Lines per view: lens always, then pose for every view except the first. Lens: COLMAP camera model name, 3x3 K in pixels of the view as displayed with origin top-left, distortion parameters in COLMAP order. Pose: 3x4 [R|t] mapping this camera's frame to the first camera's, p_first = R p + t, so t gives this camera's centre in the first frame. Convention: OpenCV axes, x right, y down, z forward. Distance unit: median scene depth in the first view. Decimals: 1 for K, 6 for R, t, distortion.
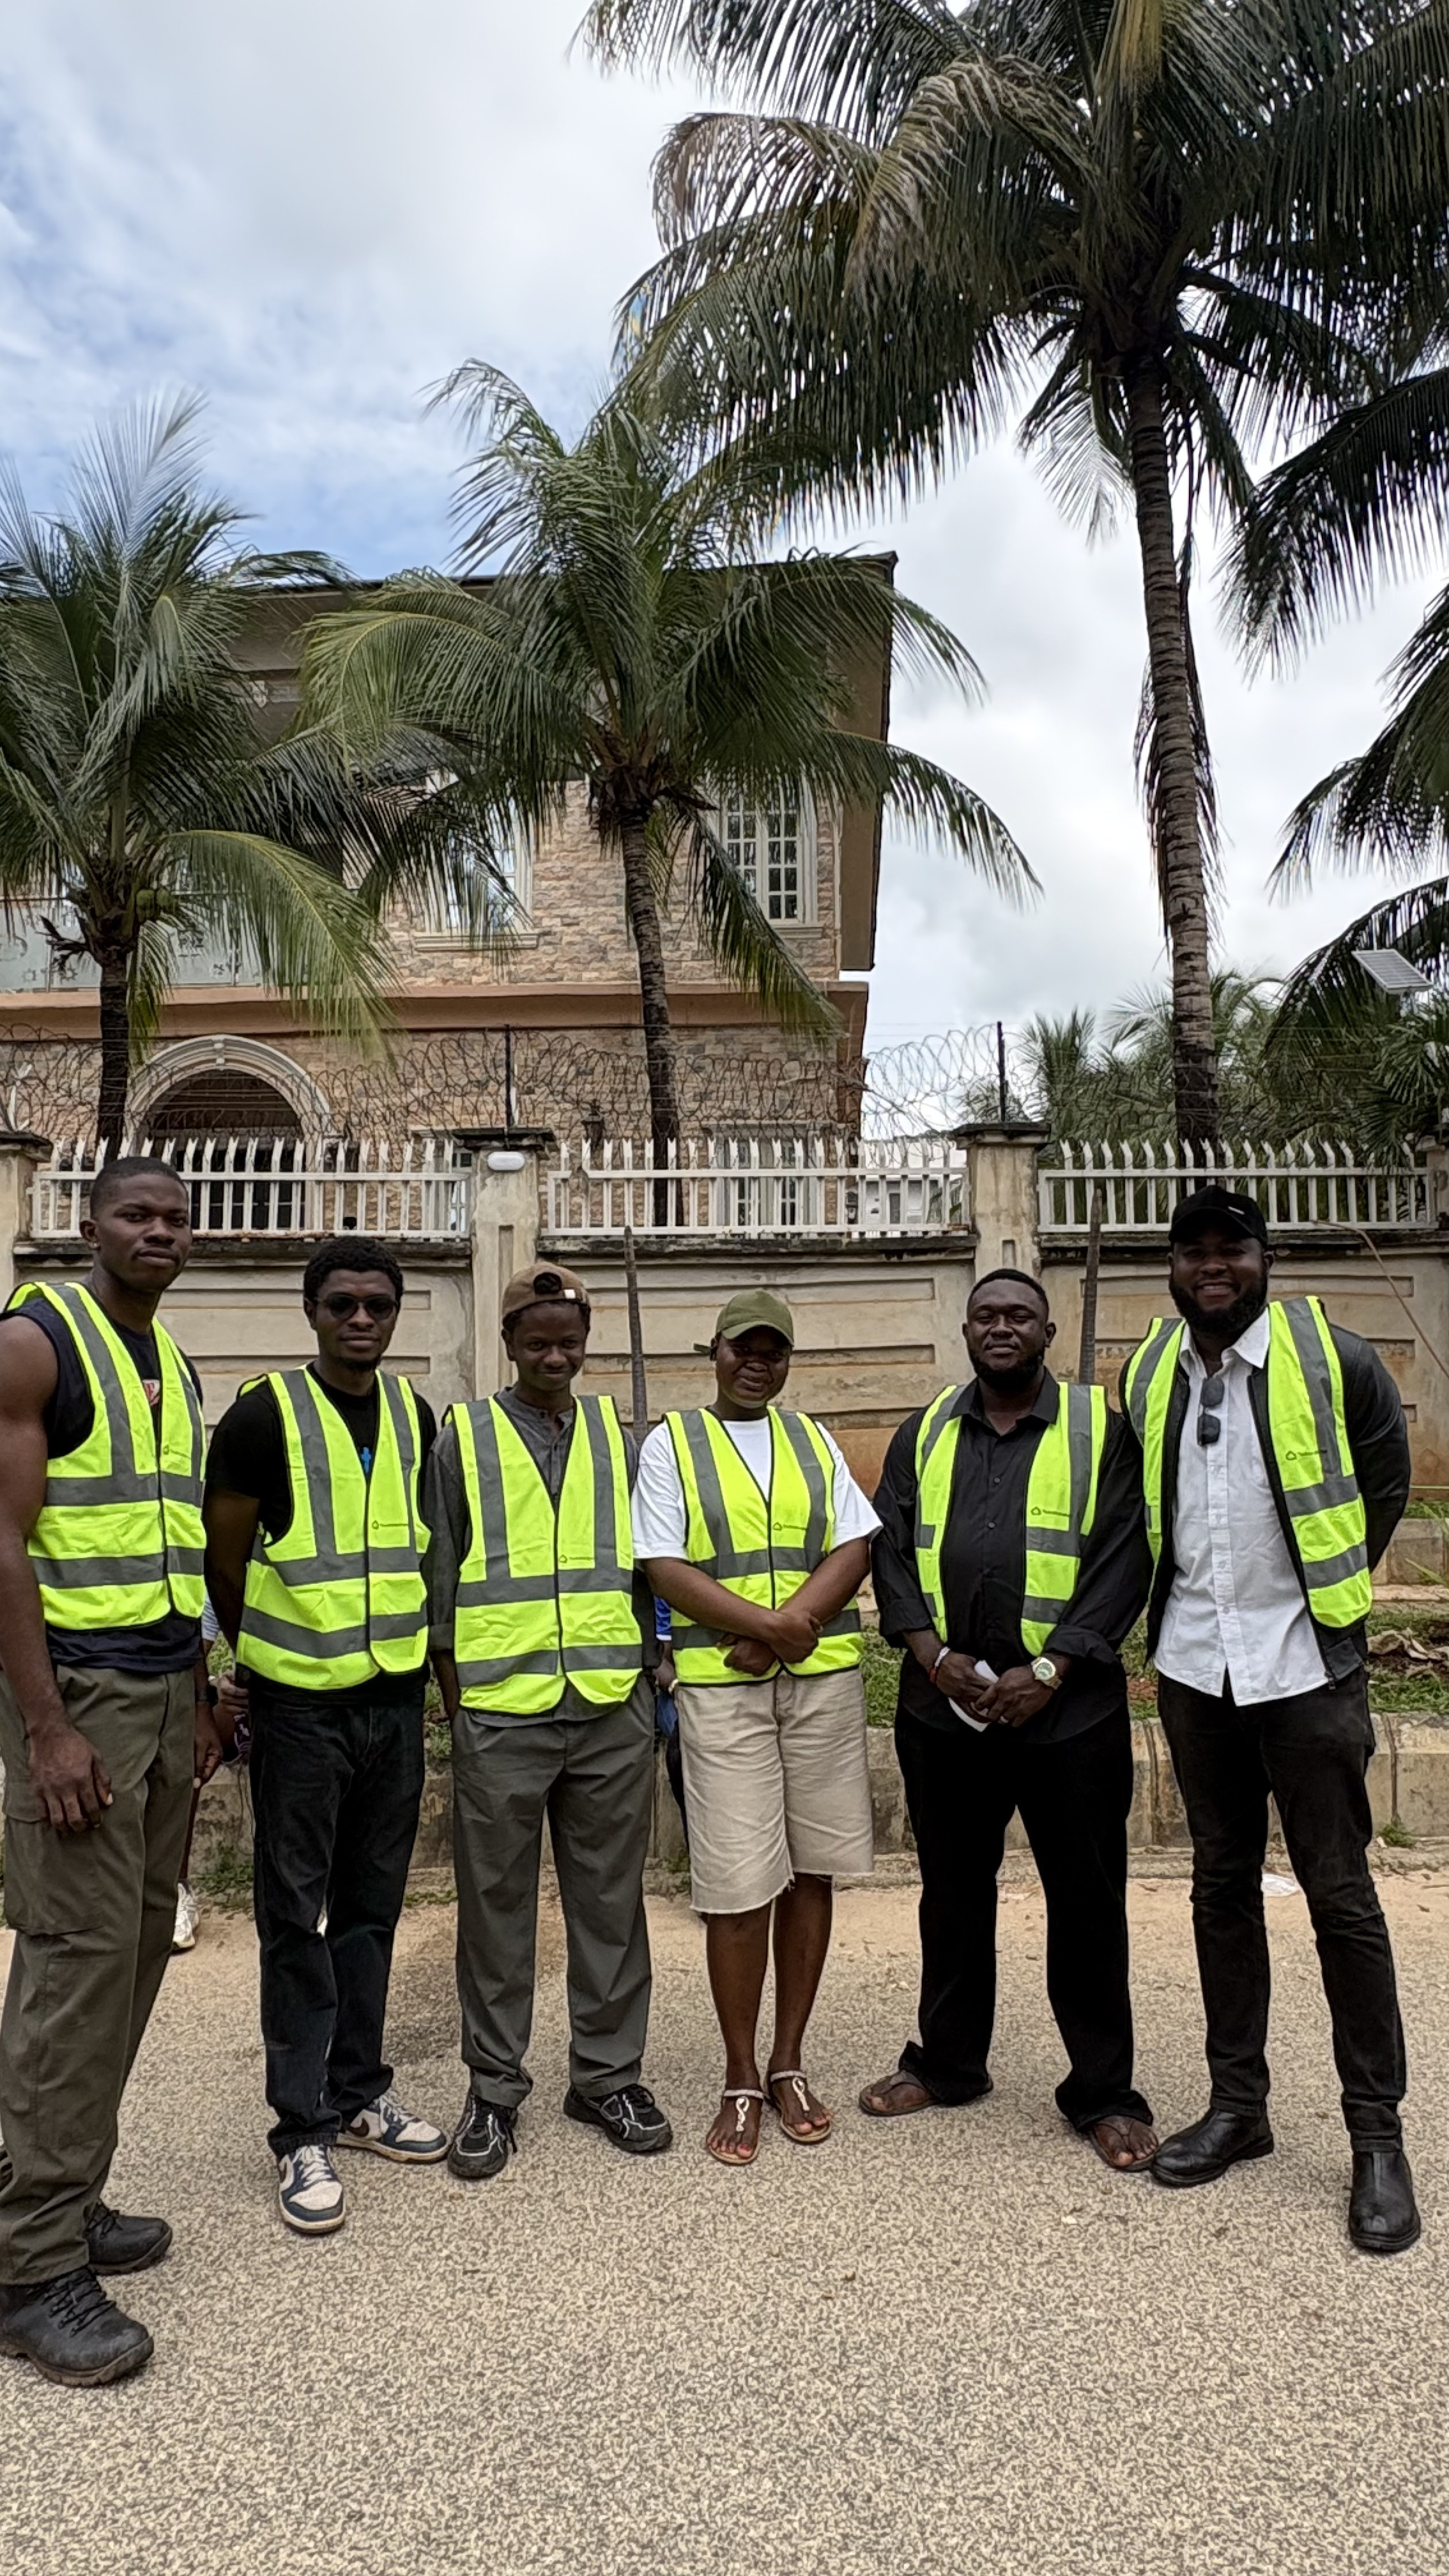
lens RADIAL K [[1638.0, 0, 726.1], [0, 1638.0, 1287.6], [0, 0, 1]] dist [-0.001440, 0.001709]
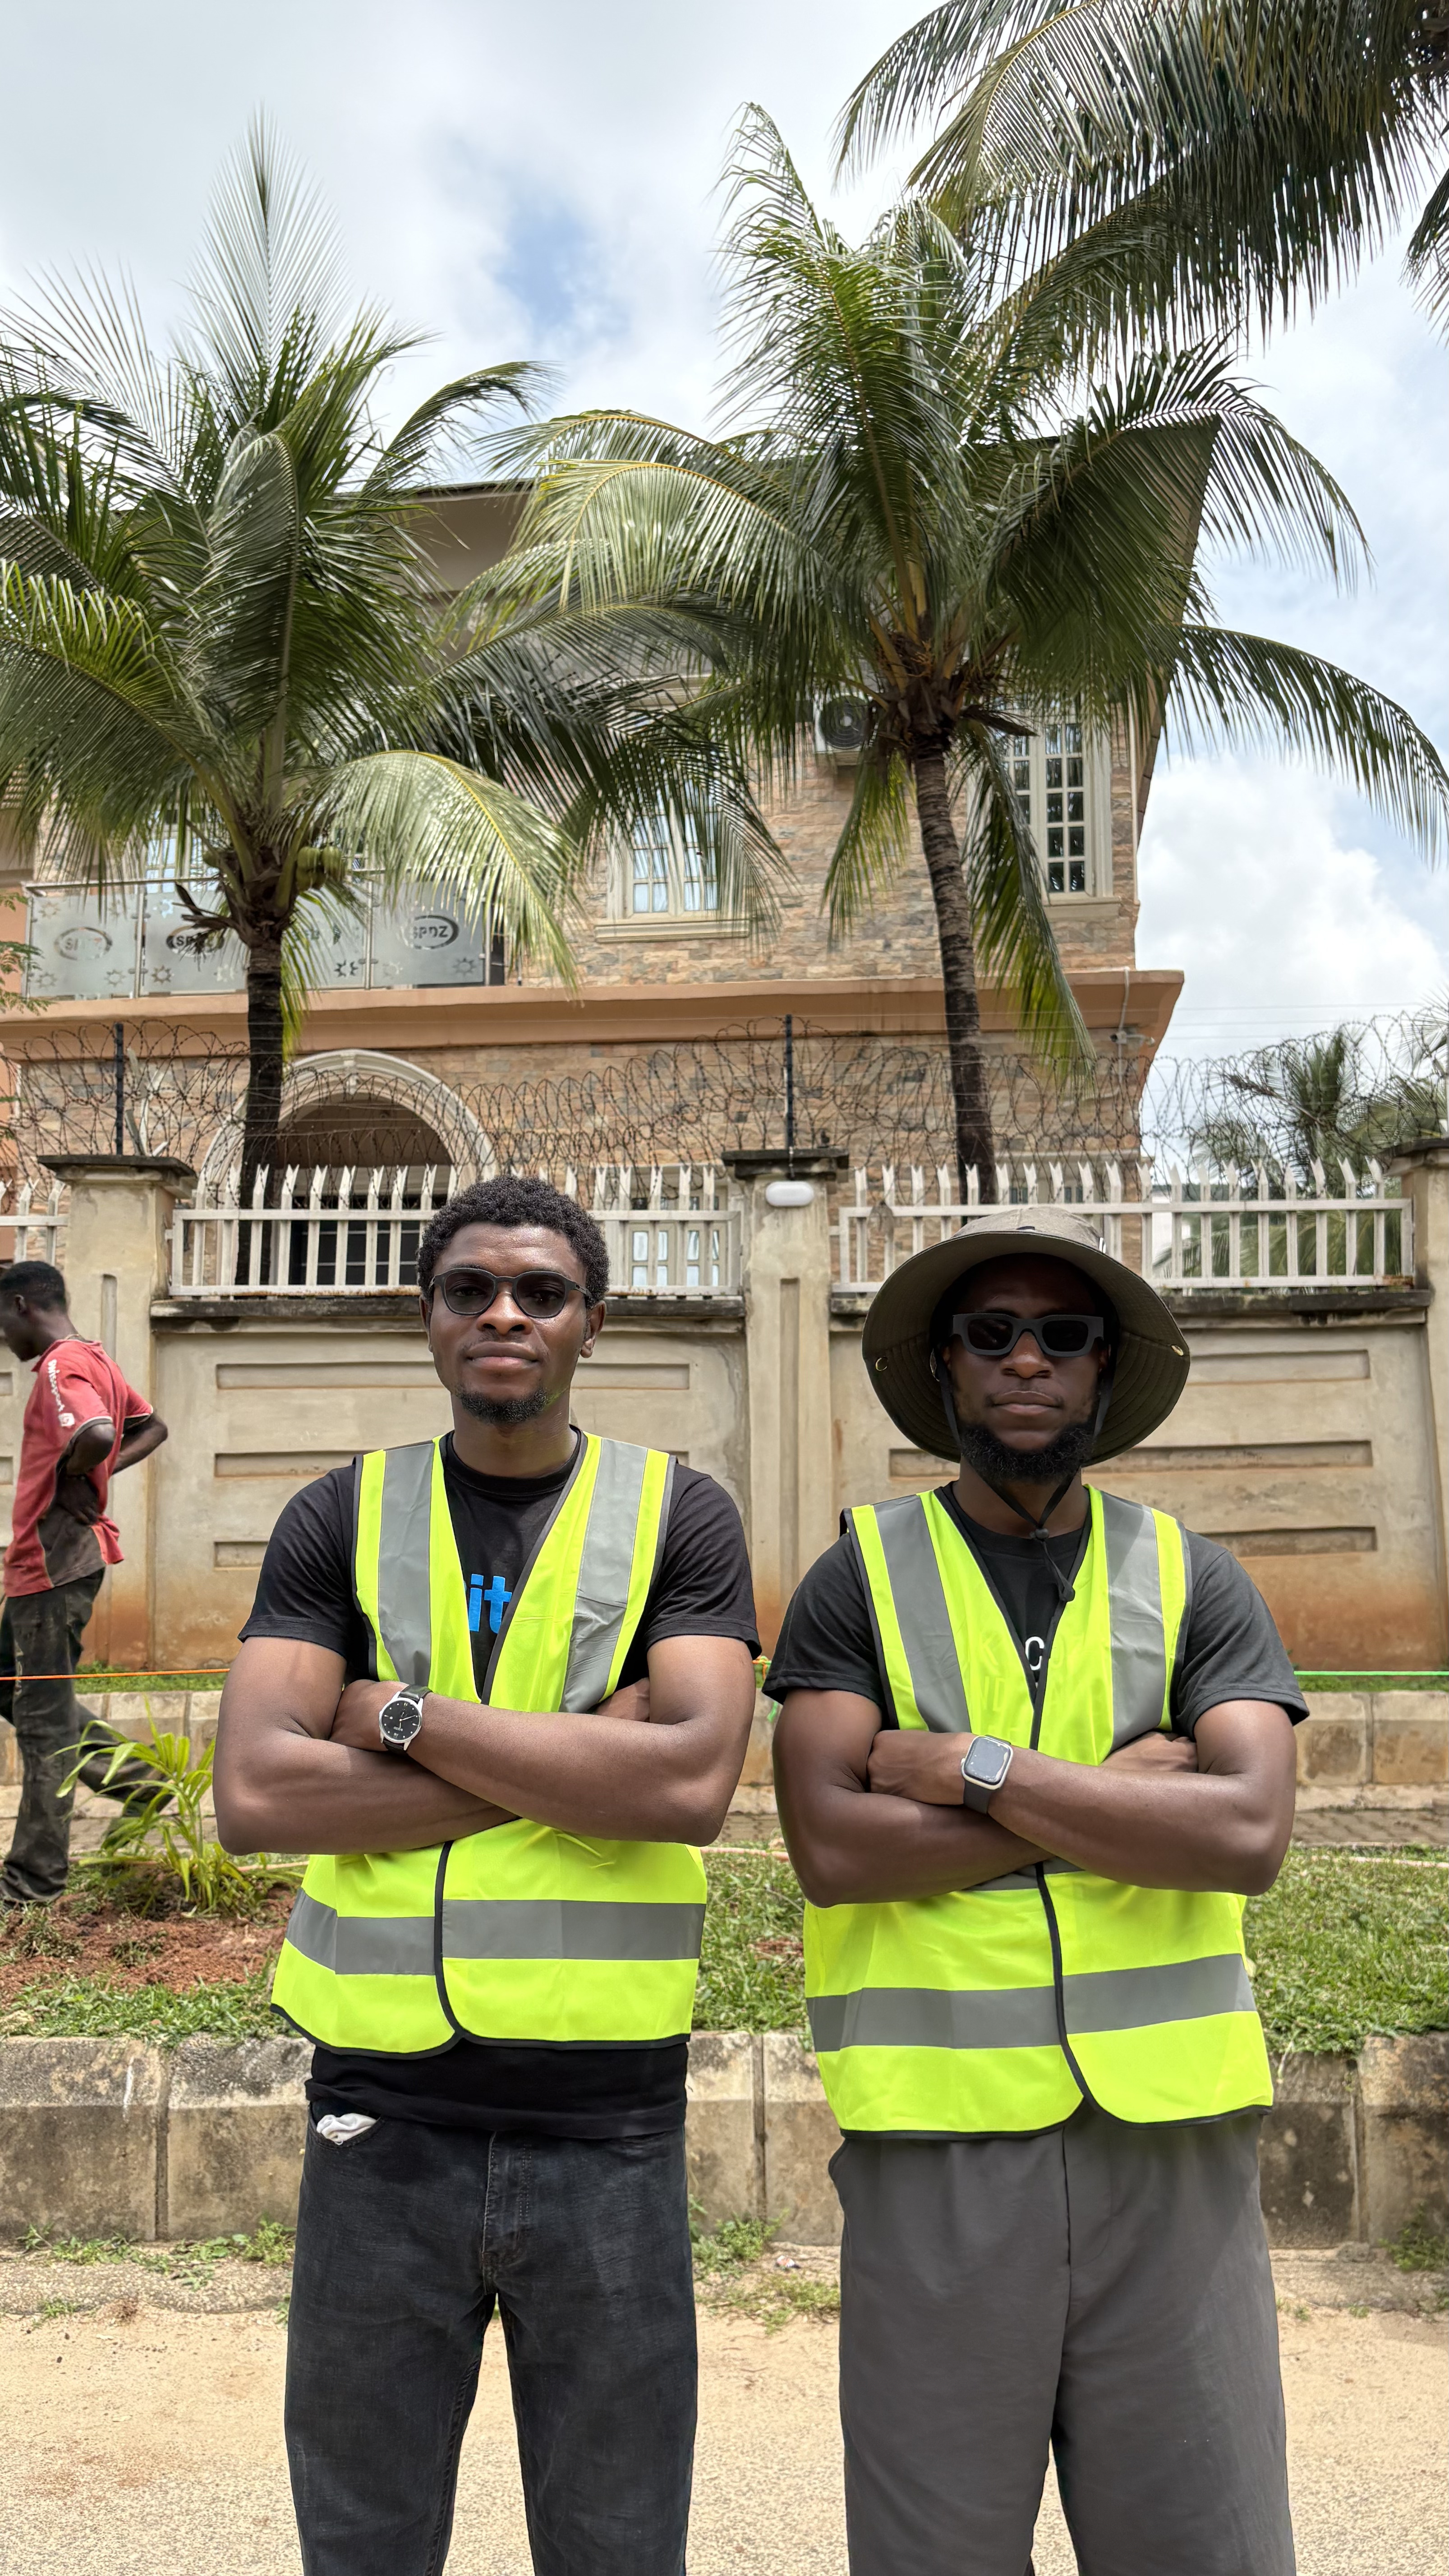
lens RADIAL K [[1985.3, 0, 716.4], [0, 1985.3, 1298.7], [0, 0, 1]] dist [0.141190, -0.245196]
pose [[0.997393, -0.001968, -0.072132, -0.098834], [-0.000966, 0.999174, -0.040625, 0.008547], [0.072153, 0.040589, 0.996567, 0.082516]]
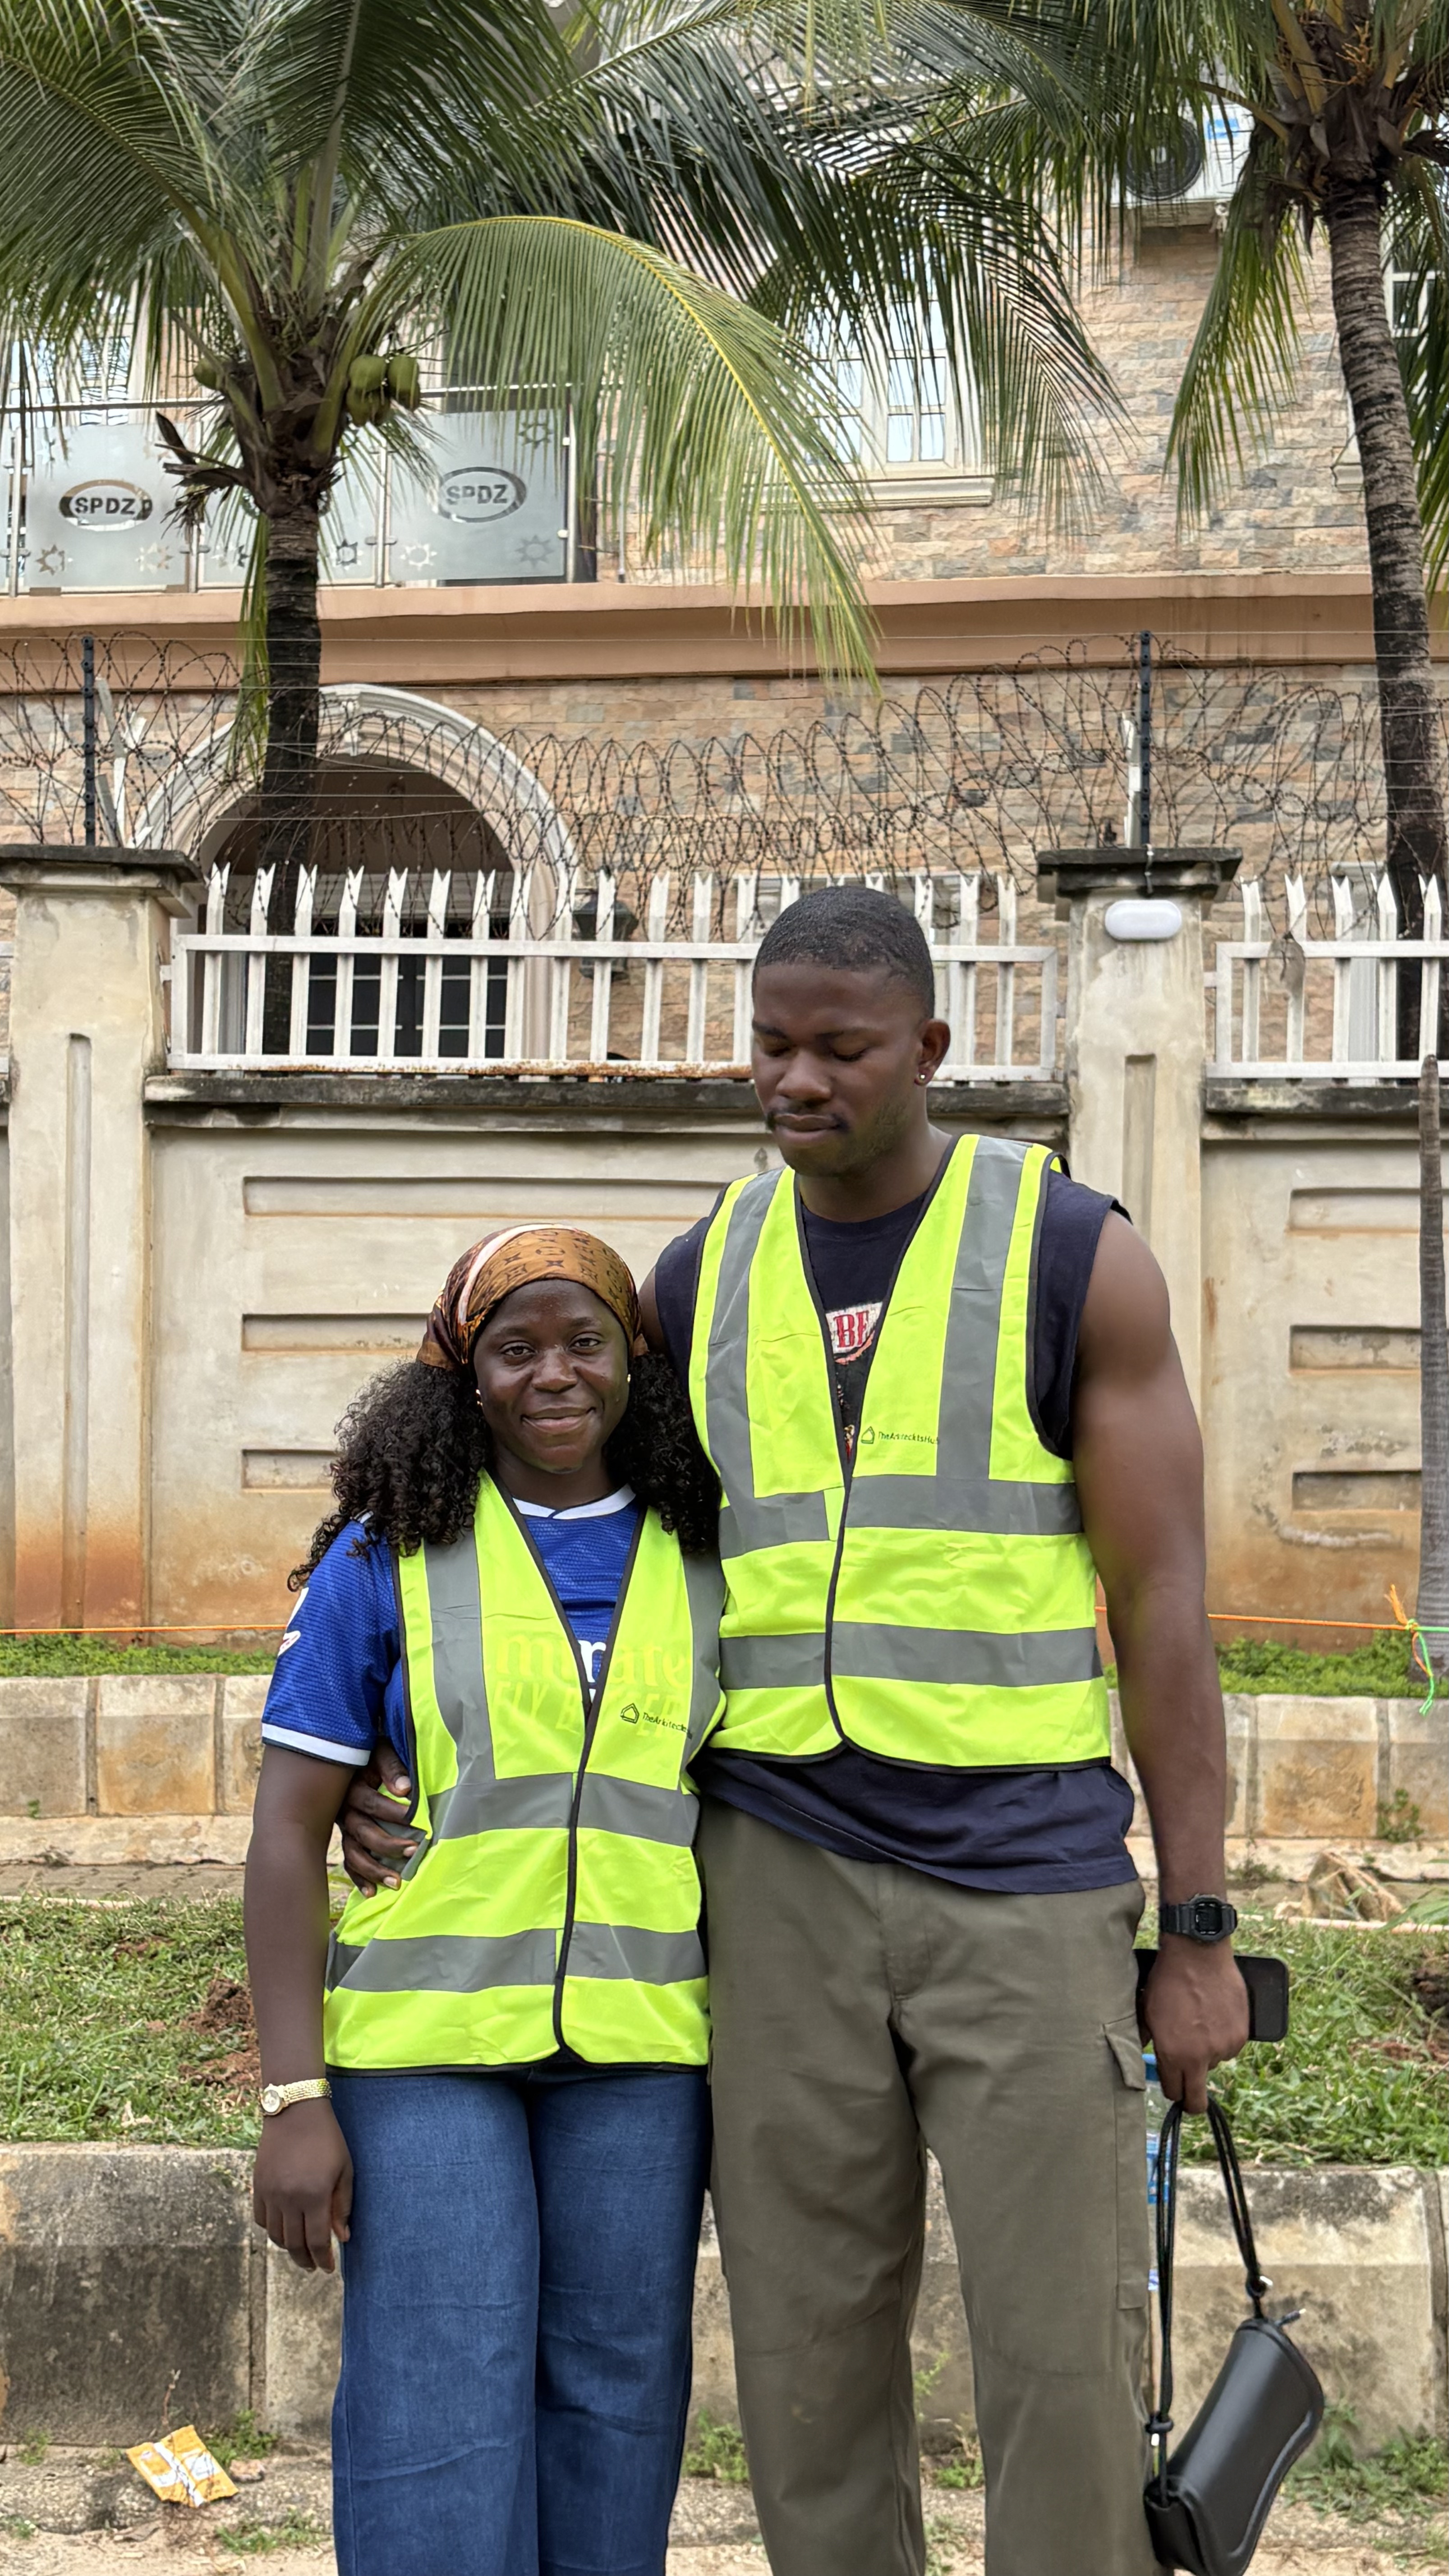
lens RADIAL K [[3163.7, 0, 724.5], [0, 3163.7, 1288.0], [0, 0, 1]] dist [0.194920, -0.630106]
pose [[0.995772, 0.016933, -0.090282, -0.165334], [-0.015130, 0.999673, 0.020620, 0.012780], [0.090602, -0.019167, 0.995703, 0.060605]]
